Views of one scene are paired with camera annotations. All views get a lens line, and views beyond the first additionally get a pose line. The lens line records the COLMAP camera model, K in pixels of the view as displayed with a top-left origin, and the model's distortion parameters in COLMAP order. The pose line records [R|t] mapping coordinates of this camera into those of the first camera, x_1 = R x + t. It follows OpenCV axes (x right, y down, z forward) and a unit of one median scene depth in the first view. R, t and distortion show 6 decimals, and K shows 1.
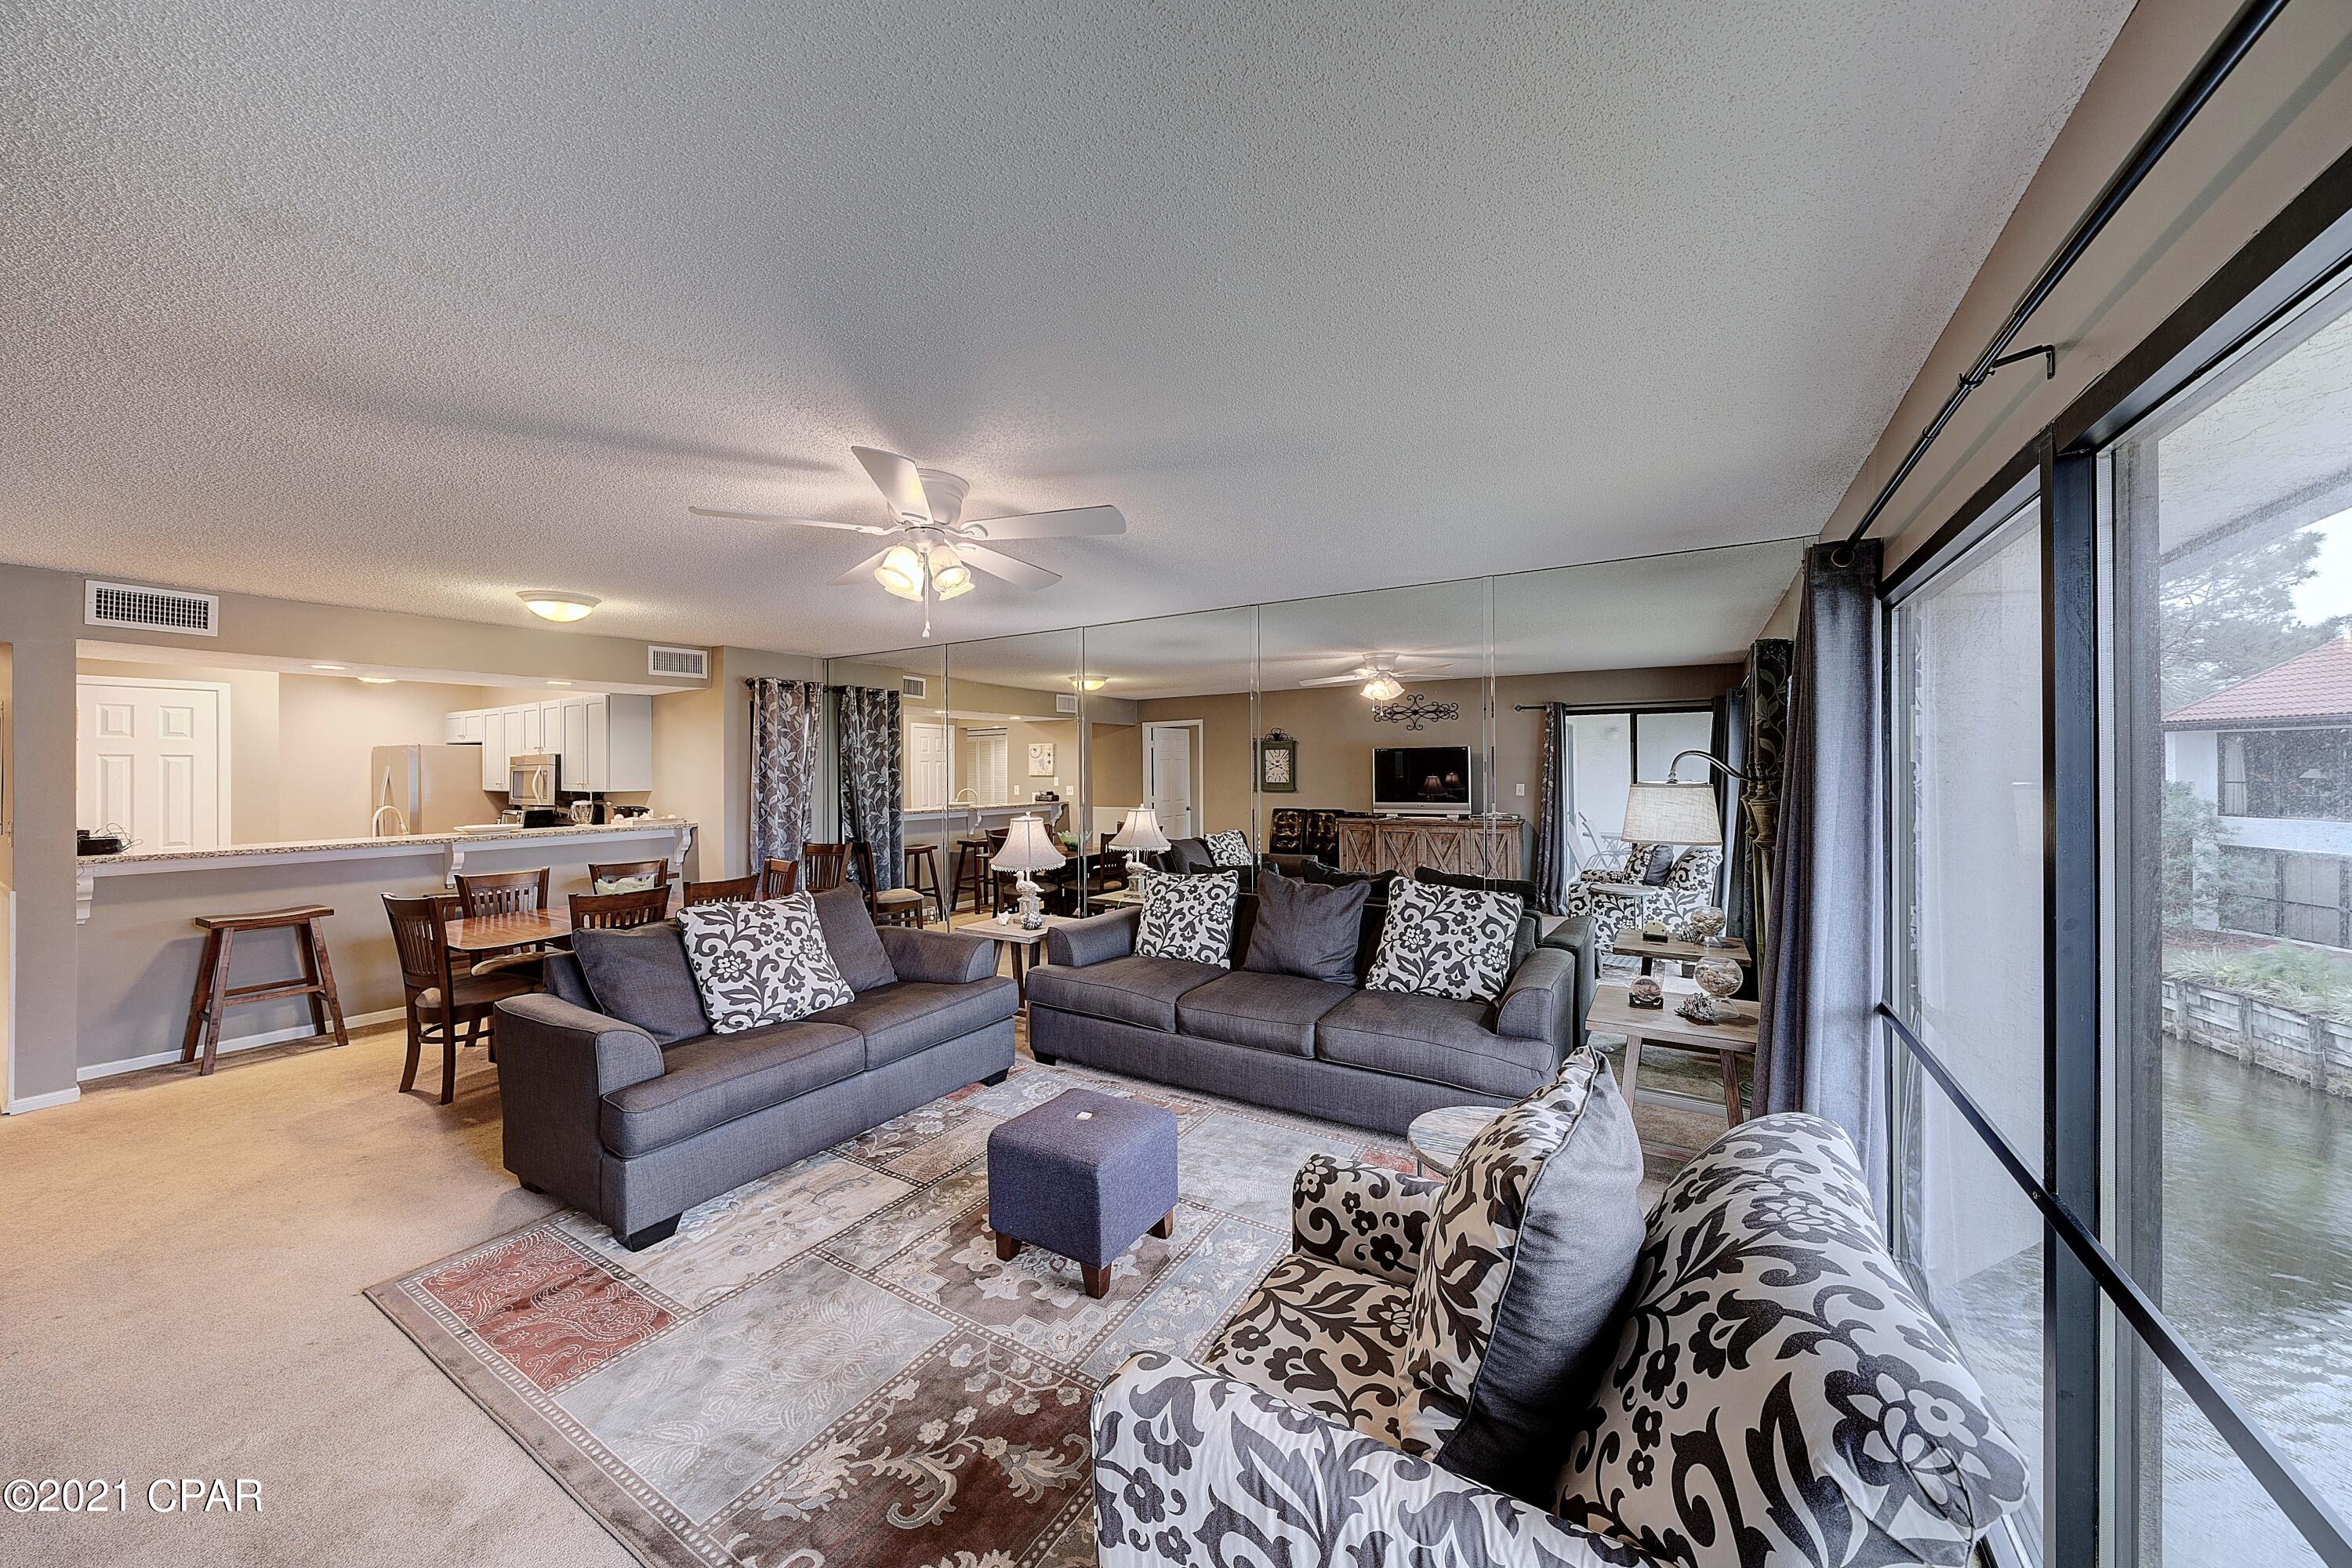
lens RADIAL K [[821.5, 0, 1160.1], [0, 821.5, 764.8], [0, 0, 1]] dist [-0.001465, -0.000154]
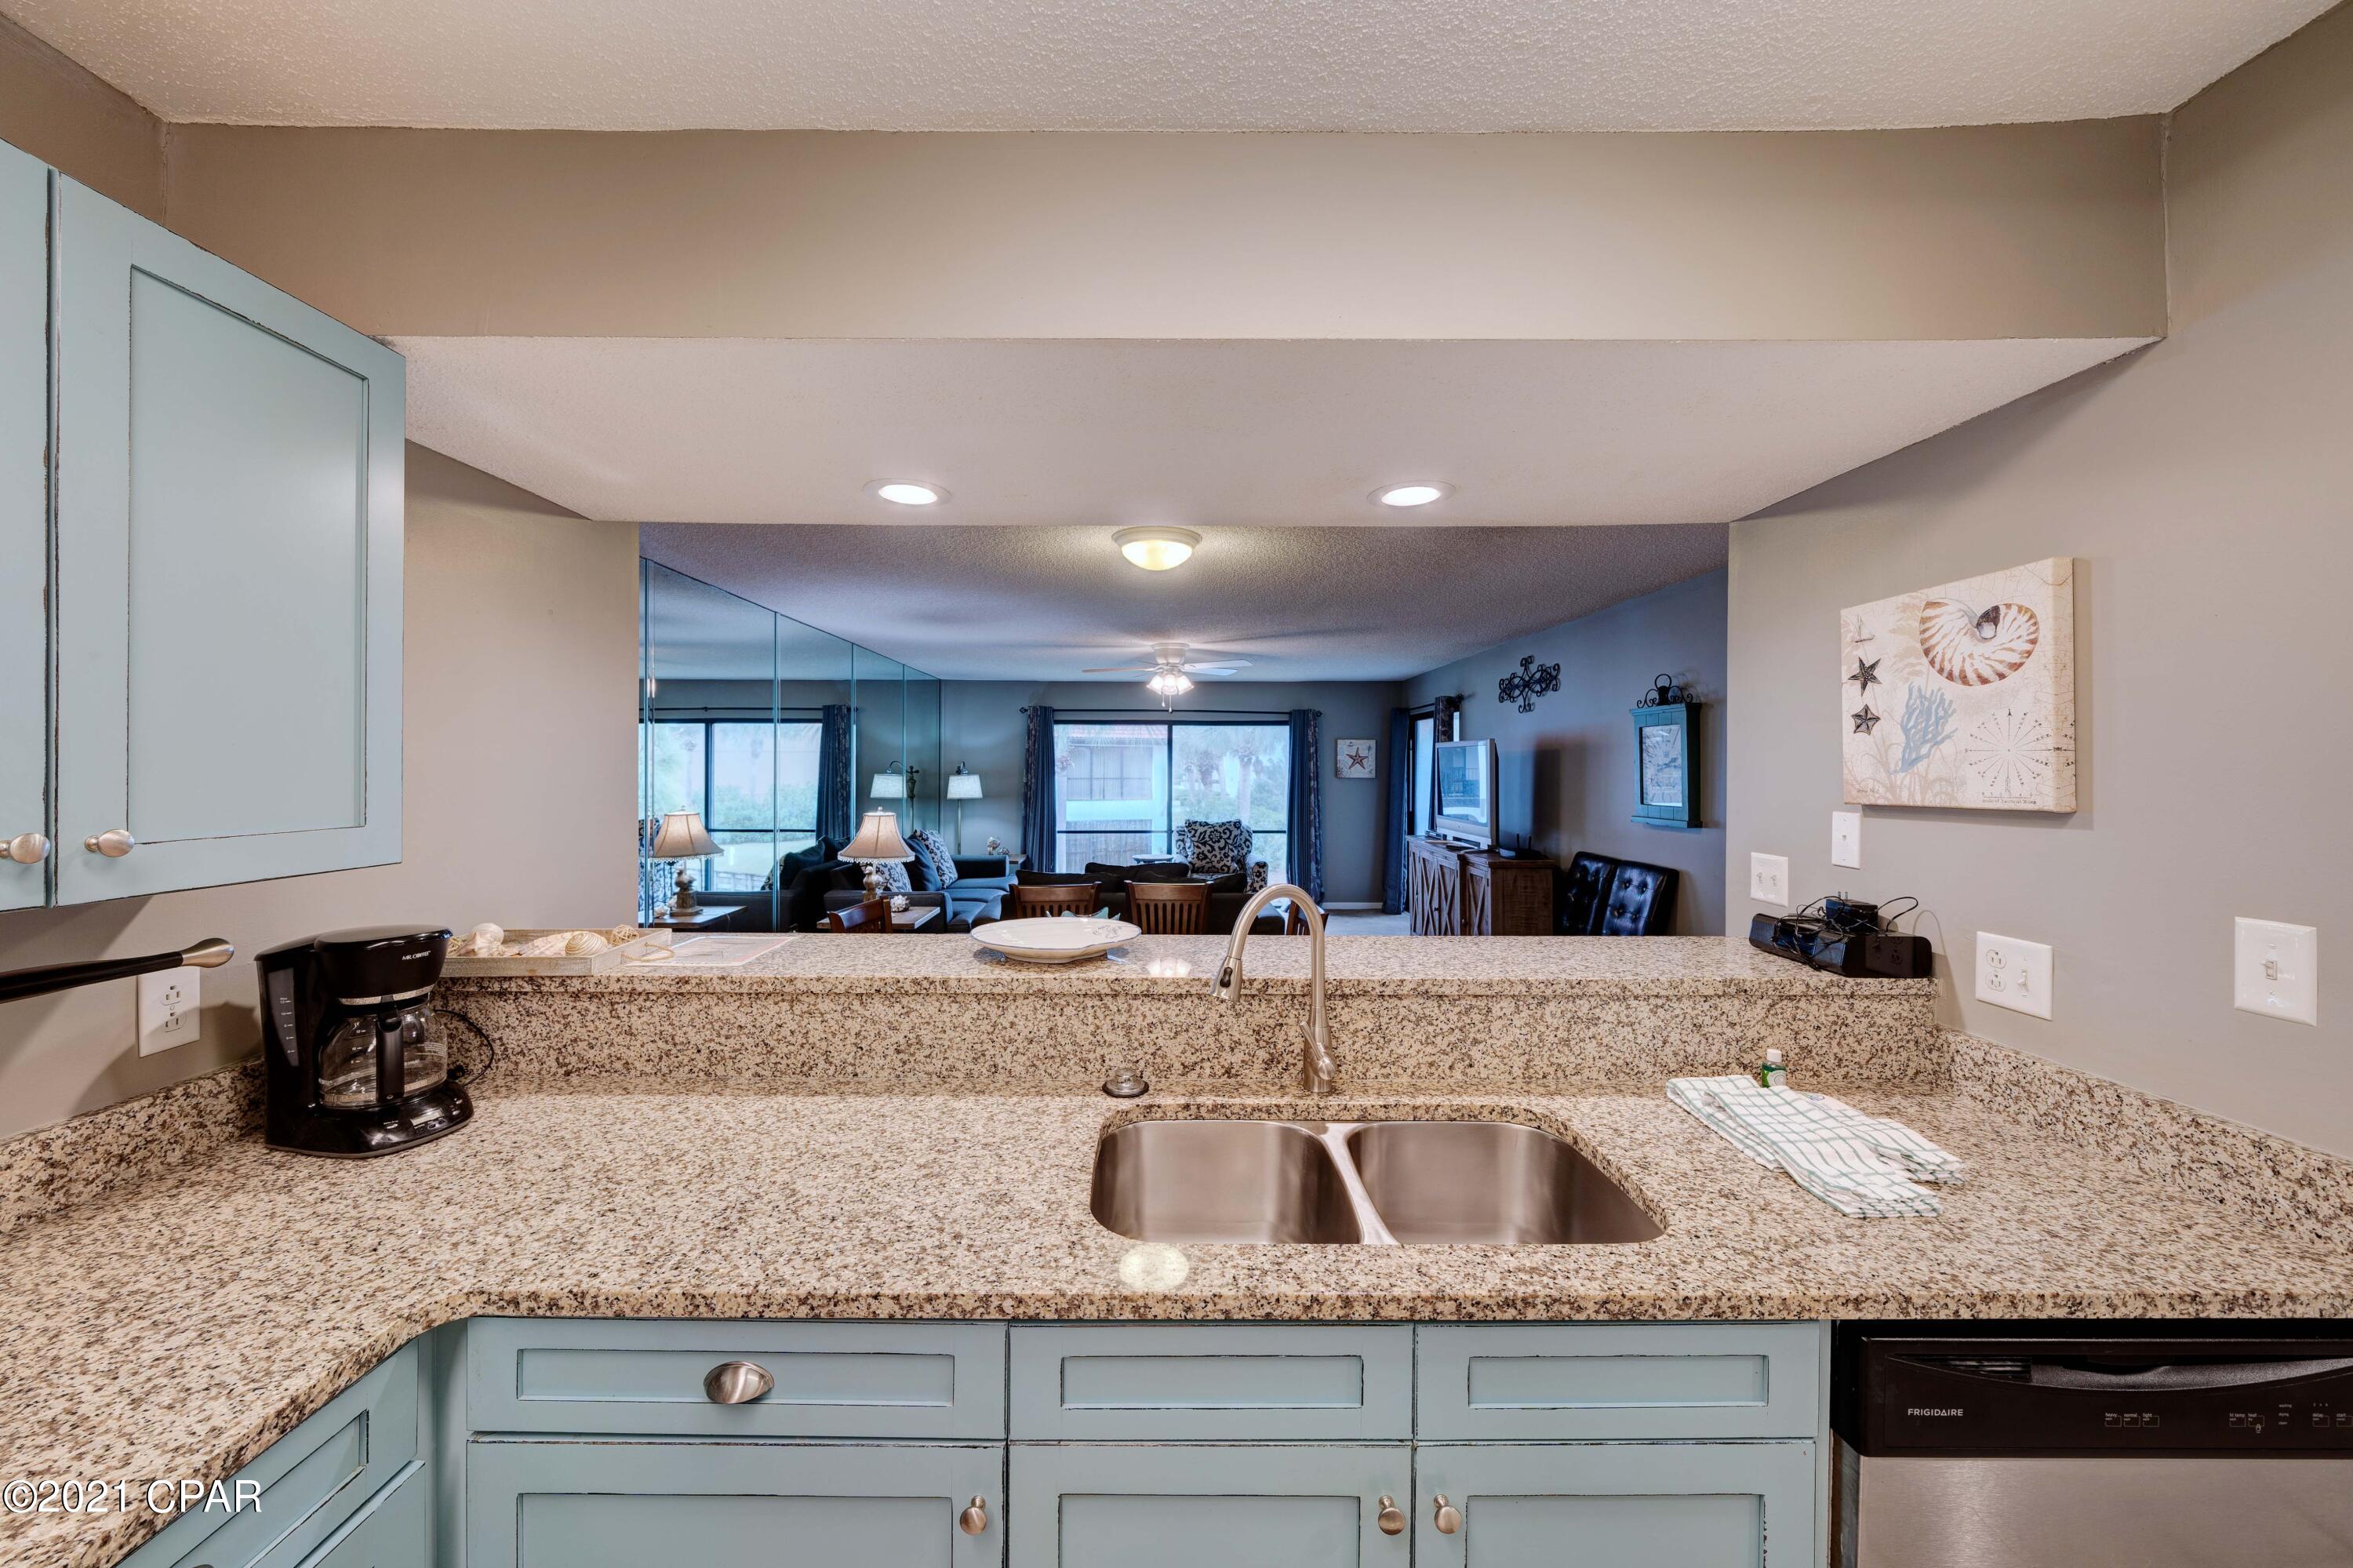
lens RADIAL K [[821.9, 0, 1160.6], [0, 821.9, 764.8], [0, 0, 1]] dist [-0.001465, -0.000154]
pose [[-0.538948, 0.007134, 0.842309, -1.314605], [-0.003872, 0.999933, -0.010946, 0.013919], [-0.842330, -0.009160, -0.538884, 1.343096]]
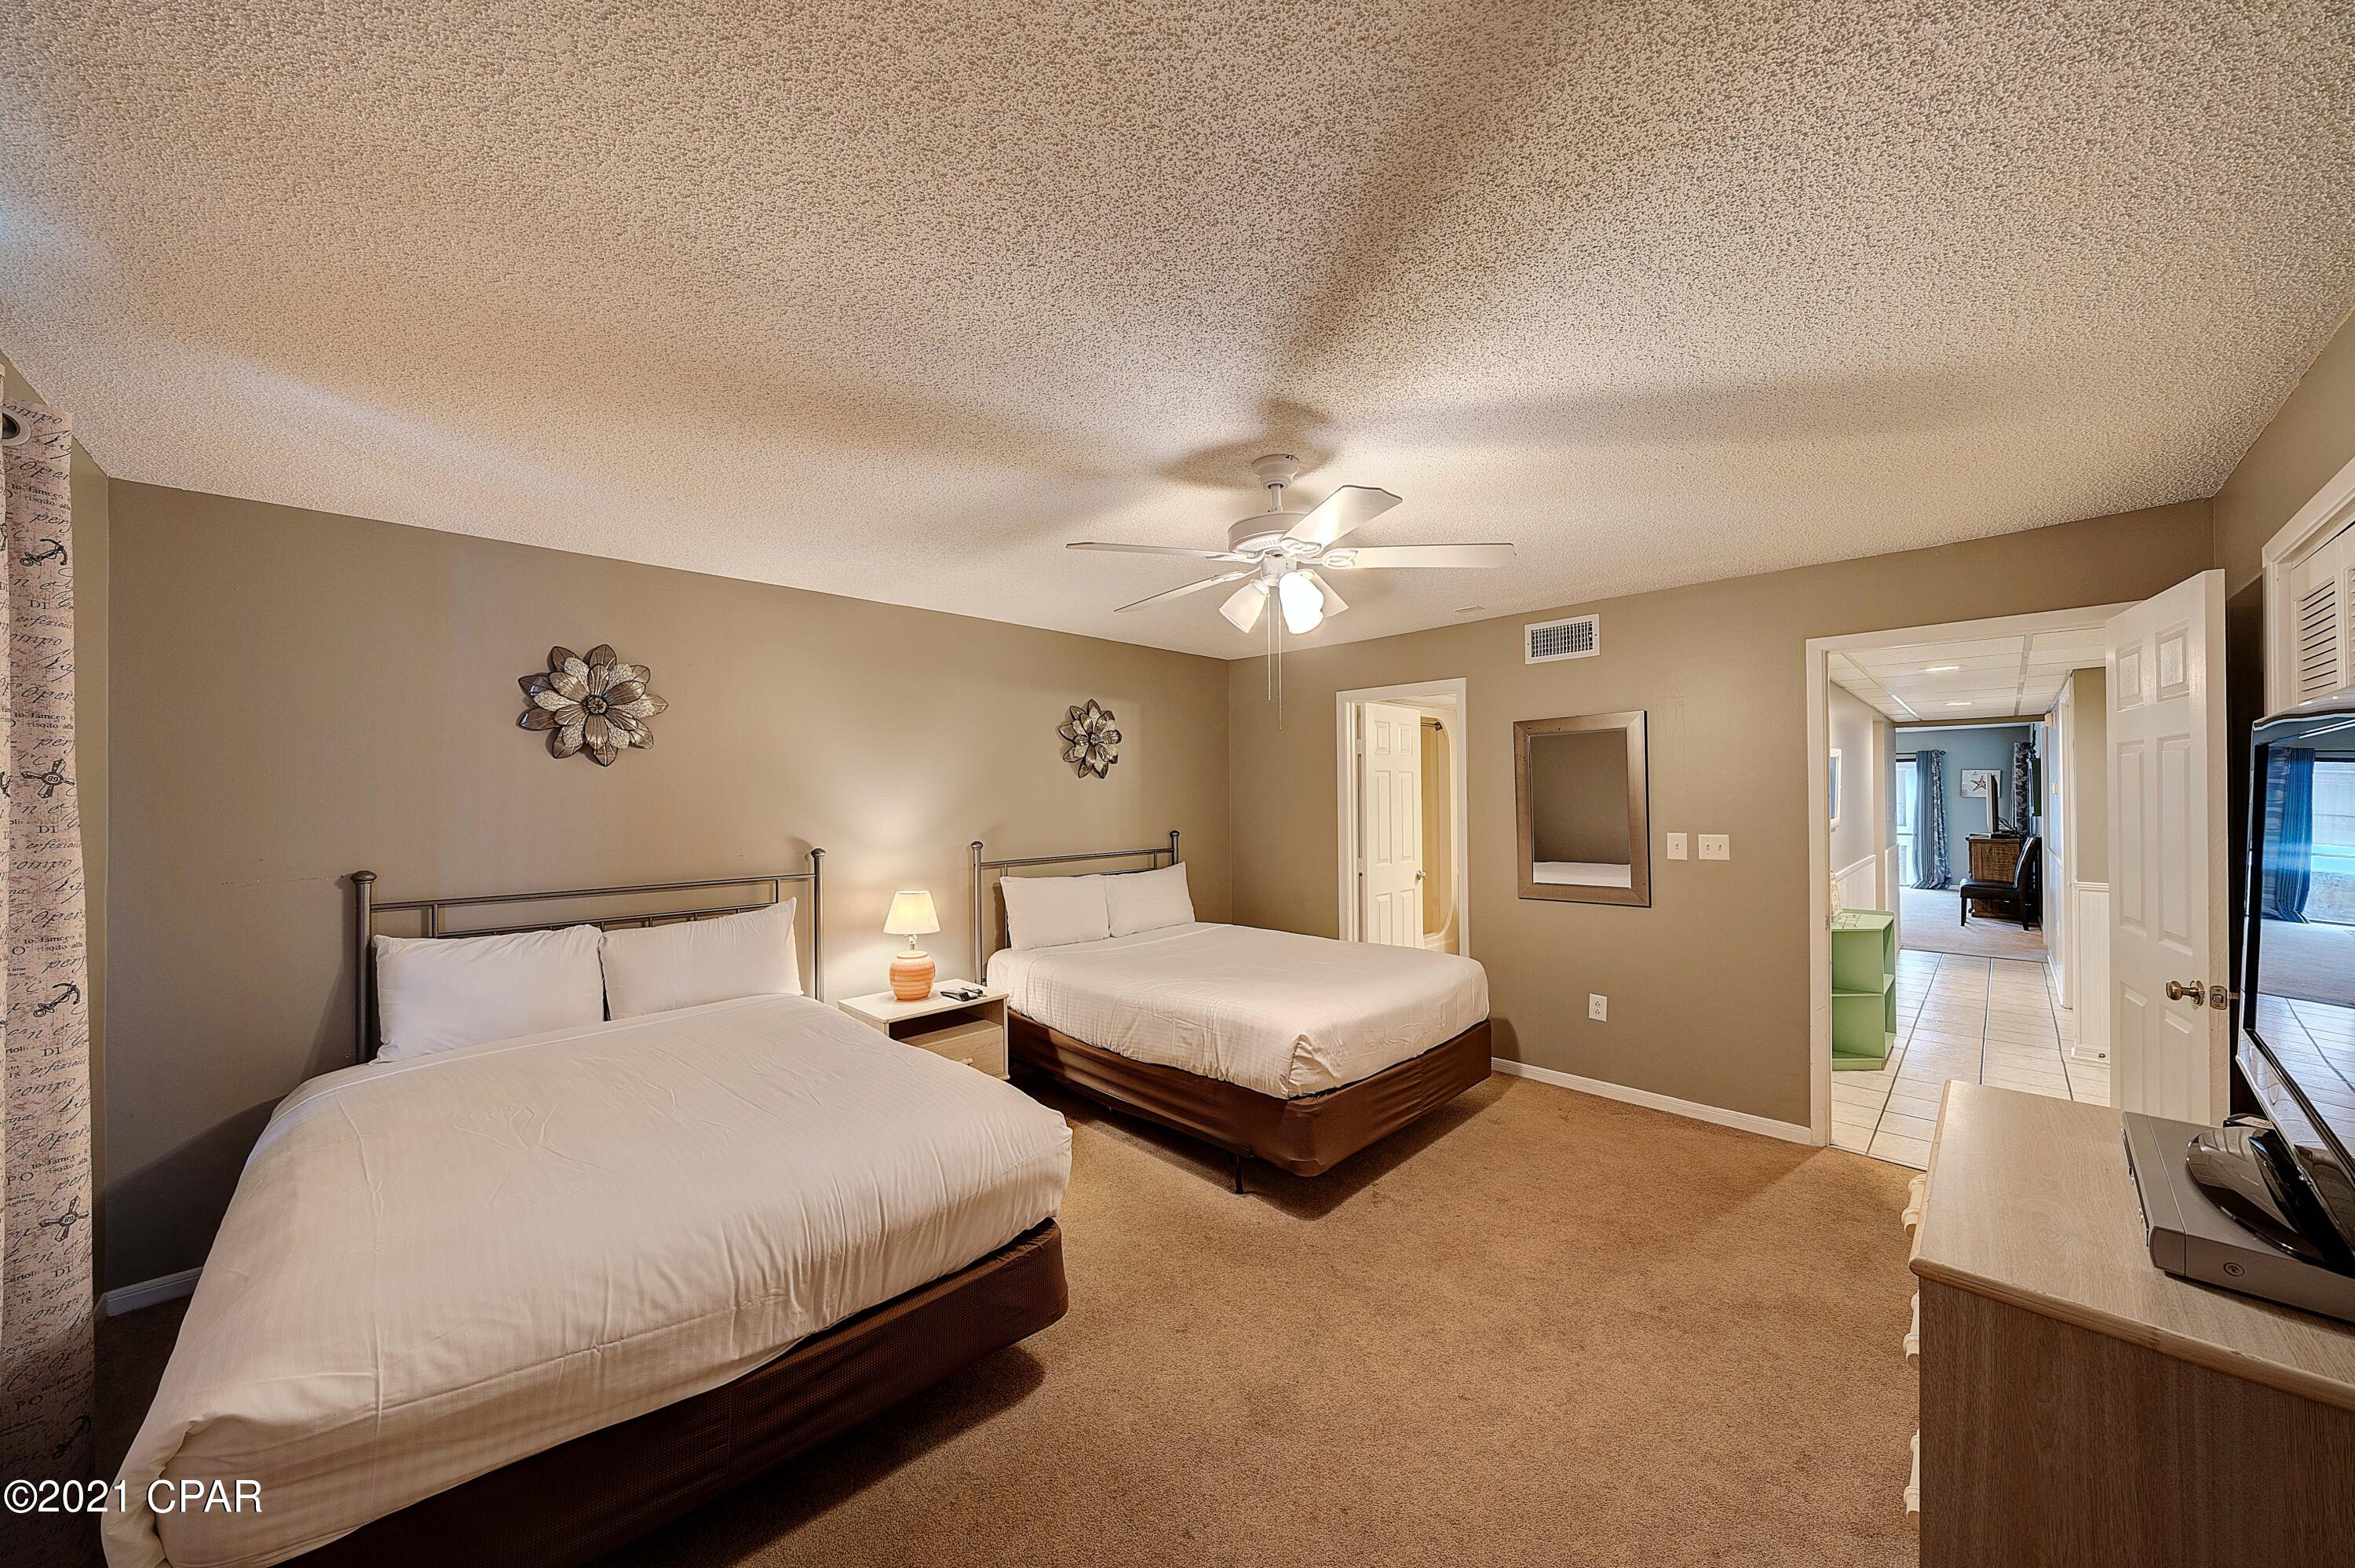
lens RADIAL K [[813.2, 0, 1164.0], [0, 813.2, 790.6], [0, 0, 1]] dist [-0.006383, 0.000211]
pose [[0.232932, 0.013671, 0.972397, -3.172638], [0.004856, 0.999872, -0.015221, 0.026839], [-0.972481, 0.008268, 0.232836, 1.924728]]
